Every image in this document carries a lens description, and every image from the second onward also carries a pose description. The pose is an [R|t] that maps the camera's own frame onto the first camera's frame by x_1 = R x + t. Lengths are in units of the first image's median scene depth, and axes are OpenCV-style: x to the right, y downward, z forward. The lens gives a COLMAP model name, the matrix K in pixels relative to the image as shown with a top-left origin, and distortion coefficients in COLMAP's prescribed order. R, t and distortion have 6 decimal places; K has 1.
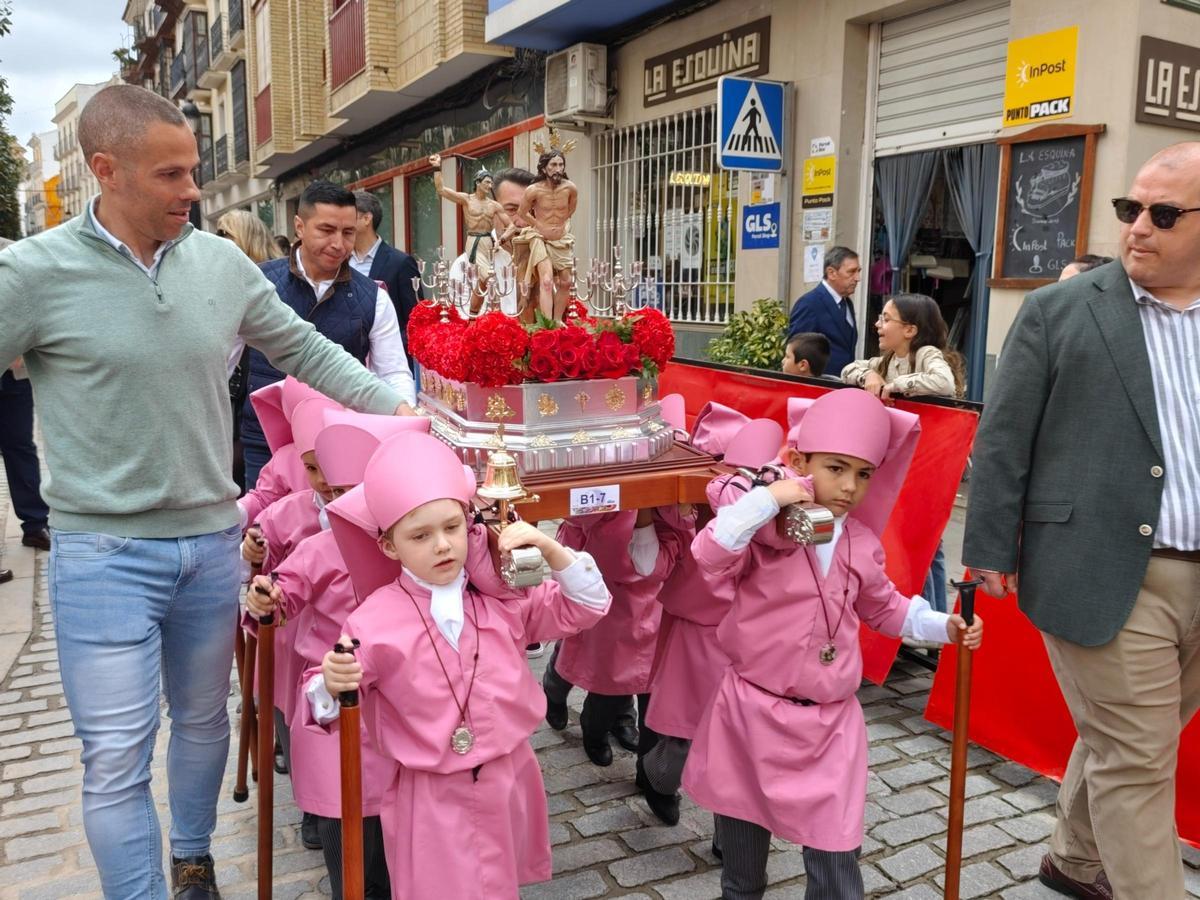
lens RADIAL K [[1162.9, 0, 598.0], [0, 1162.9, 453.4], [0, 0, 1]] dist [0.011484, 0.000000]
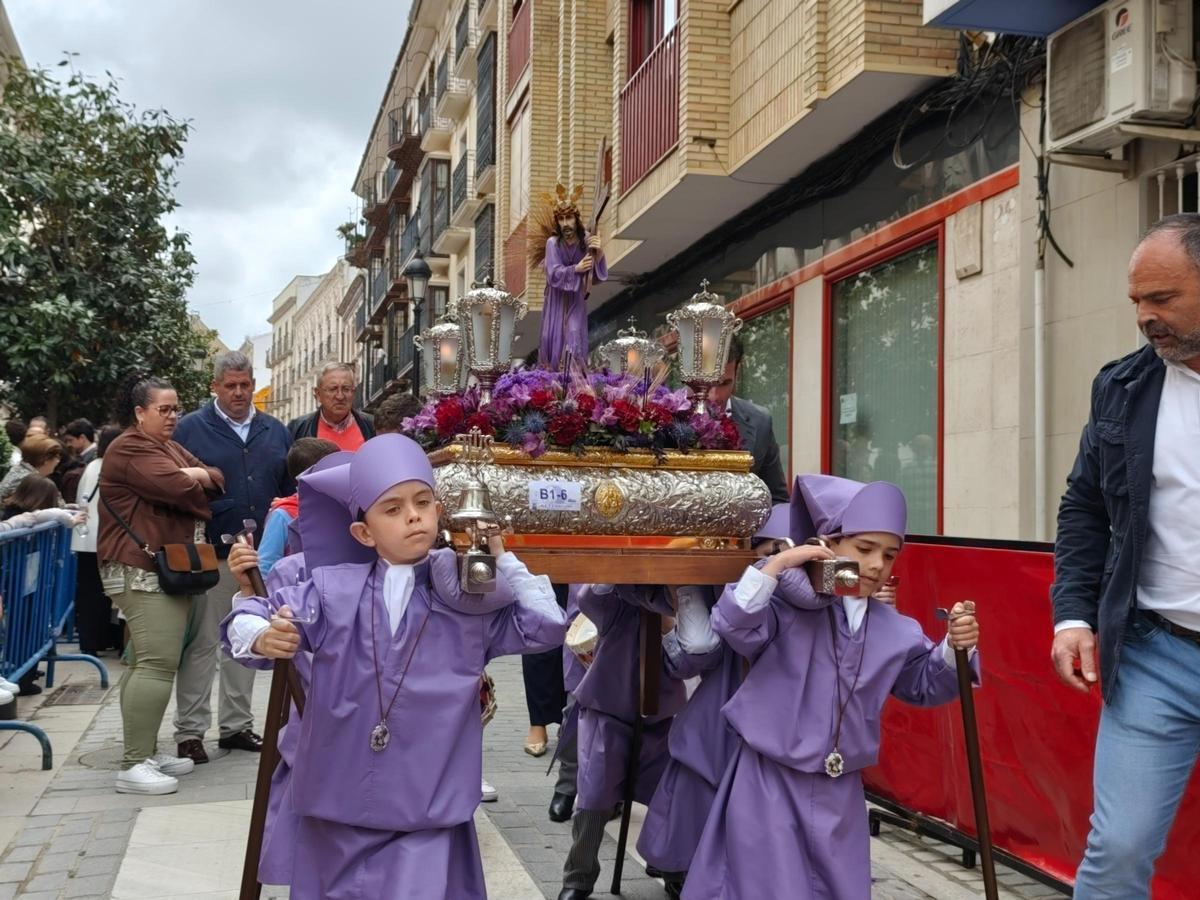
lens RADIAL K [[1235.7, 0, 601.7], [0, 1235.7, 451.2], [0, 0, 1]] dist [0.022137, 0.000000]
pose [[0.980650, -0.006283, -0.195669, -0.082011], [-0.036305, 0.976311, -0.213303, -0.020395], [0.192374, 0.216279, 0.957191, 0.290562]]
